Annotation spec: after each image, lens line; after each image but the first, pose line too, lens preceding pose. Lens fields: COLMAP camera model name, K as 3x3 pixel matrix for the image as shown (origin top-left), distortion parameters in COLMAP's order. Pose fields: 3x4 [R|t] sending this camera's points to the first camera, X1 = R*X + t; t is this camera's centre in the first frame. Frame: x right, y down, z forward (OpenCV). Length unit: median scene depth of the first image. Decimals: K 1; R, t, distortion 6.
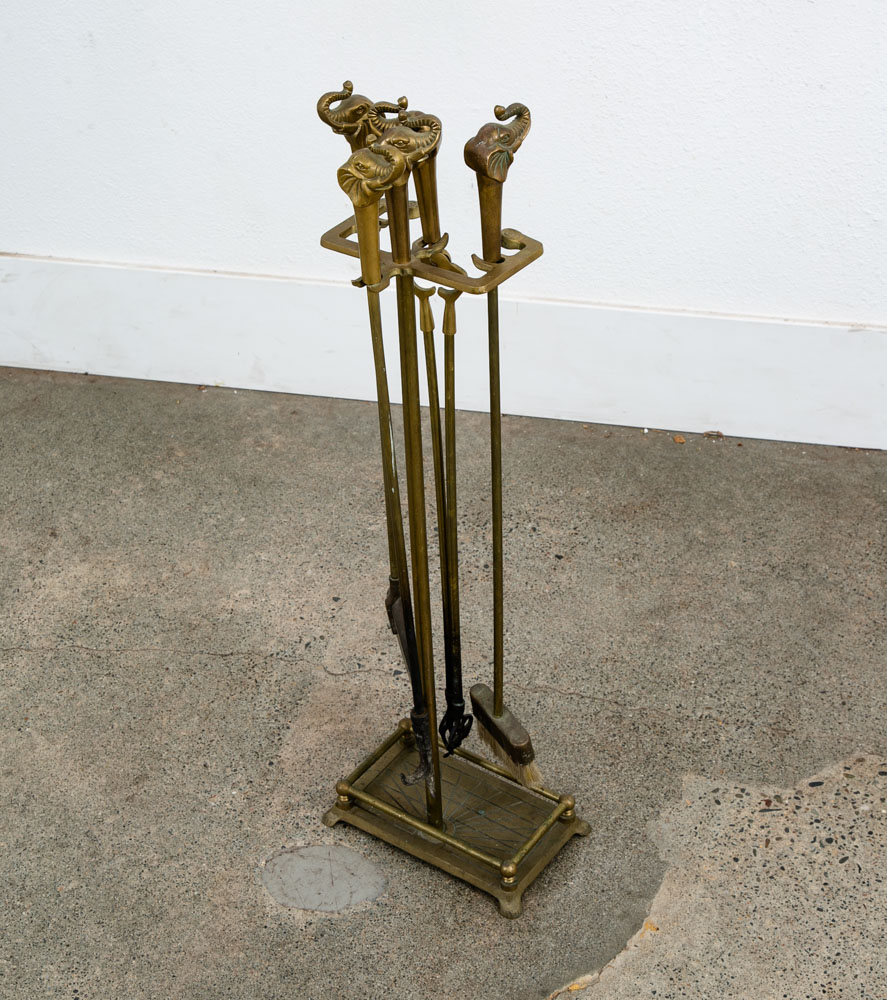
lens RADIAL K [[1909.8, 0, 450.2], [0, 1909.8, 437.0], [0, 0, 1]] dist [0.165617, 0.000000]
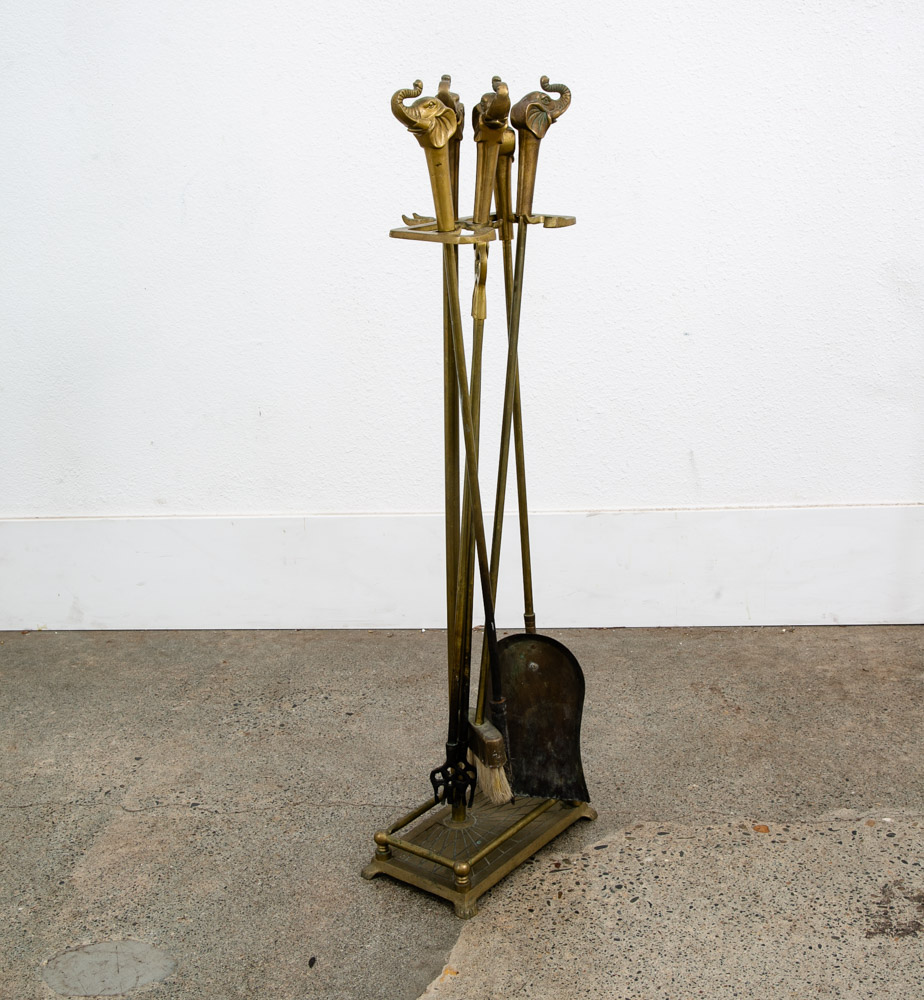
lens RADIAL K [[1393.3, 0, 464.8], [0, 1393.3, 483.0], [0, 0, 1]] dist [0.022930, 0.000000]
pose [[0.990367, -0.036102, 0.133679, 0.021622], [0.076911, 0.946216, -0.314261, 0.202022], [-0.115144, 0.321515, 0.939878, 0.217338]]
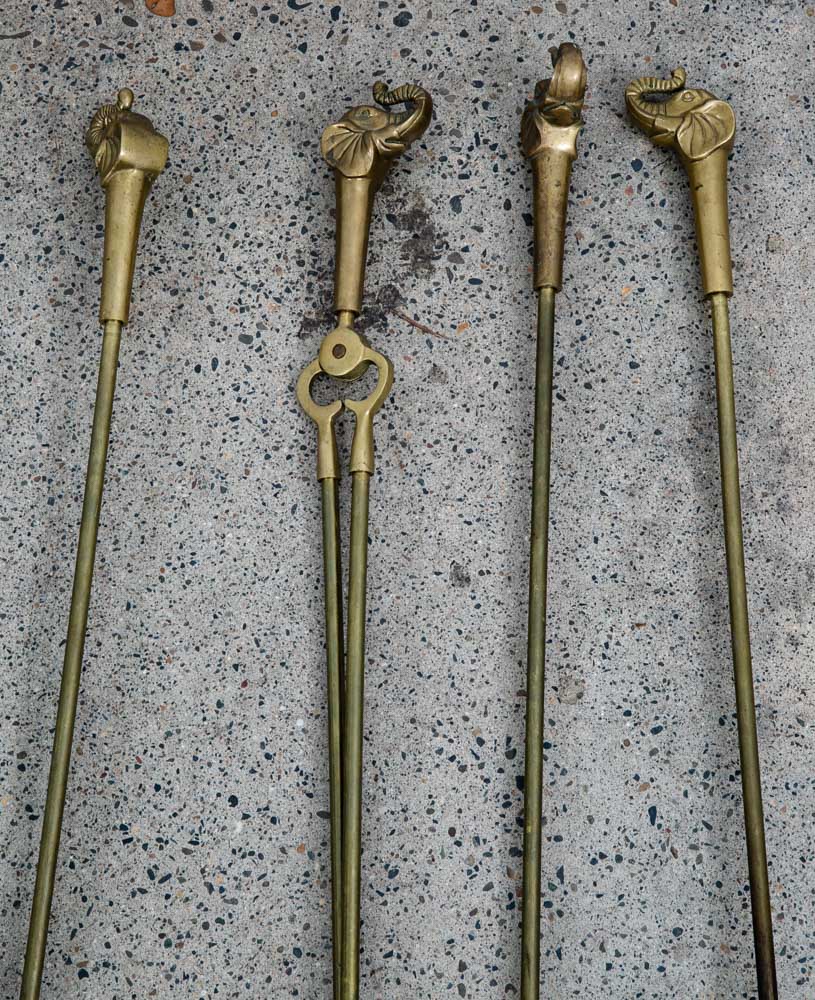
lens RADIAL K [[2407.1, 0, 401.0], [0, 2407.1, 446.9], [0, 0, 1]] dist [0.295395, 0.000000]
pose [[0.967233, -0.218732, 0.128904, 0.205656], [0.094145, 0.780516, 0.618006, -0.126913], [-0.235790, -0.585620, 0.775533, 0.343203]]
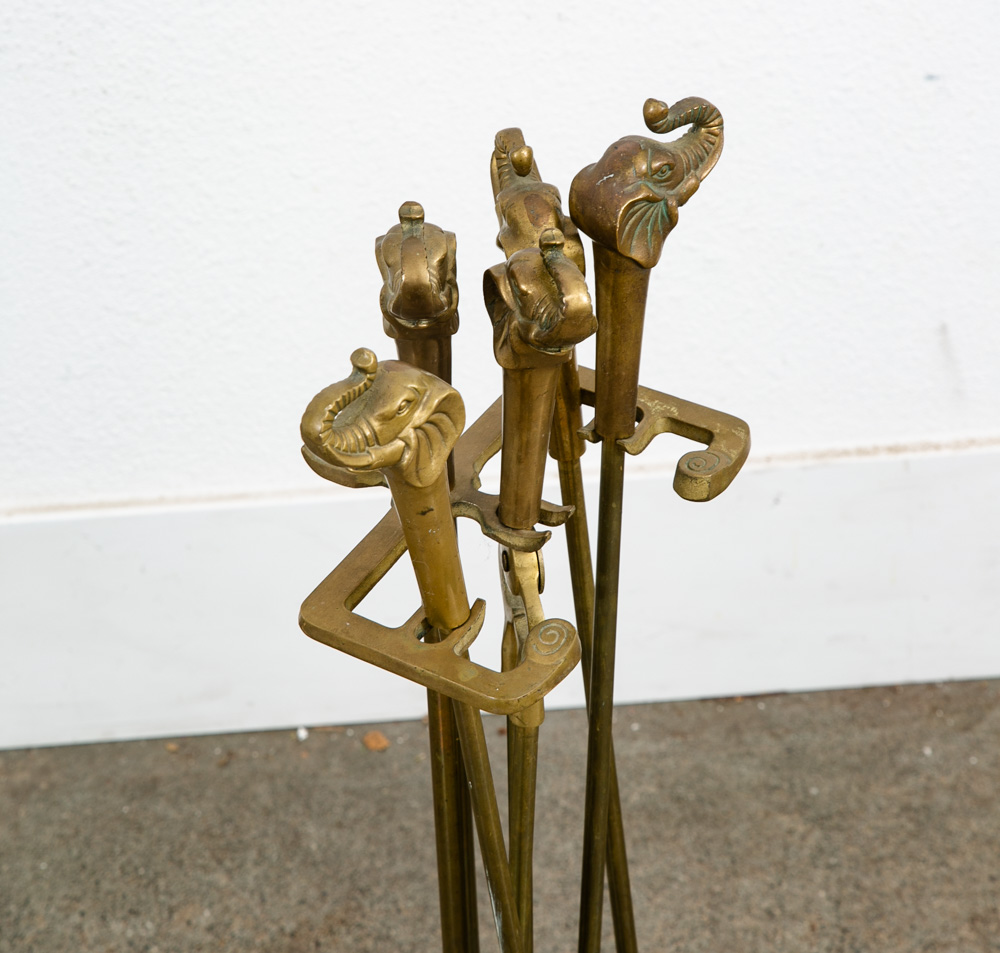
lens RADIAL K [[3466.9, 0, 497.3], [0, 3466.9, 391.5], [0, 0, 1]] dist [0.406506, 0.000000]
pose [[0.966899, -0.174959, 0.185728, 0.005117], [0.170419, 0.984549, 0.040259, -0.128616], [-0.189902, -0.007275, 0.981776, 0.174413]]
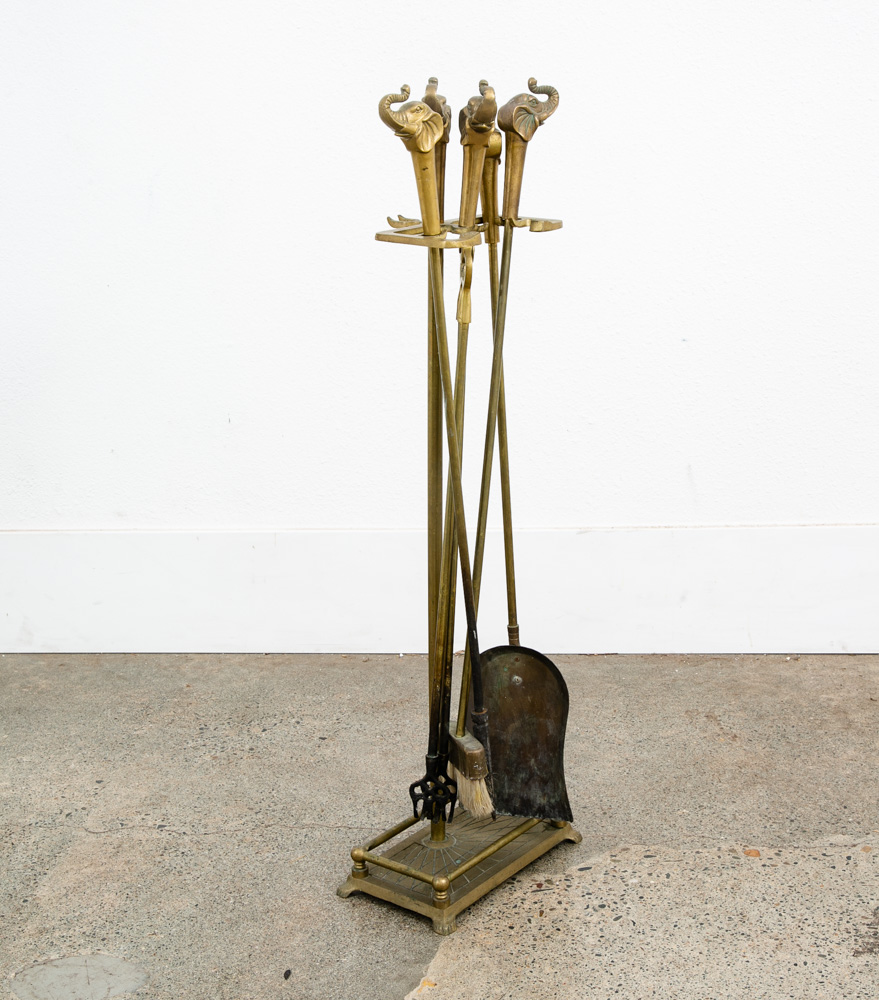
lens RADIAL K [[1667.2, 0, 442.6], [0, 1667.2, 491.1], [0, 0, 1]] dist [0.103153, 0.000000]
pose [[0.990937, -0.024284, 0.132115, 0.005645], [0.066943, 0.941966, -0.328965, 0.248675], [-0.116459, 0.334828, 0.935055, 0.116791]]
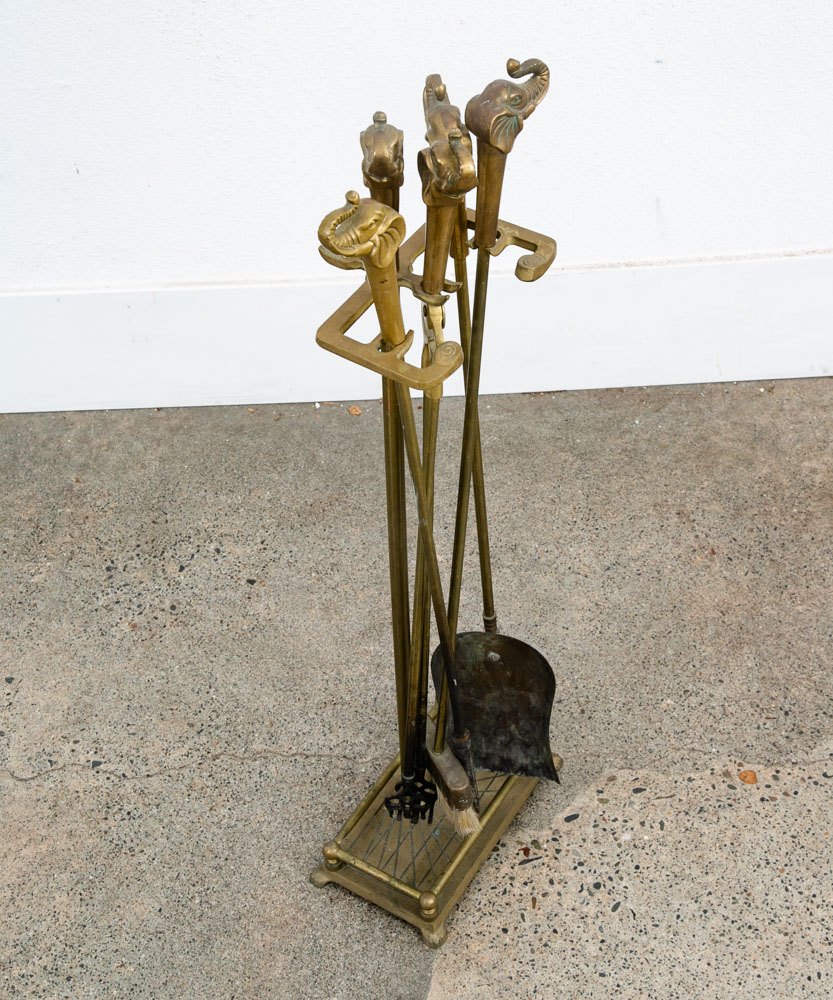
lens RADIAL K [[1753.7, 0, 416.8], [0, 1753.7, 518.0], [0, 0, 1]] dist [0.142043, 0.000000]
pose [[0.971809, -0.174866, 0.158143, 0.007100], [0.143481, 0.970882, 0.191839, -0.120679], [-0.187084, -0.163740, 0.968601, 0.193548]]
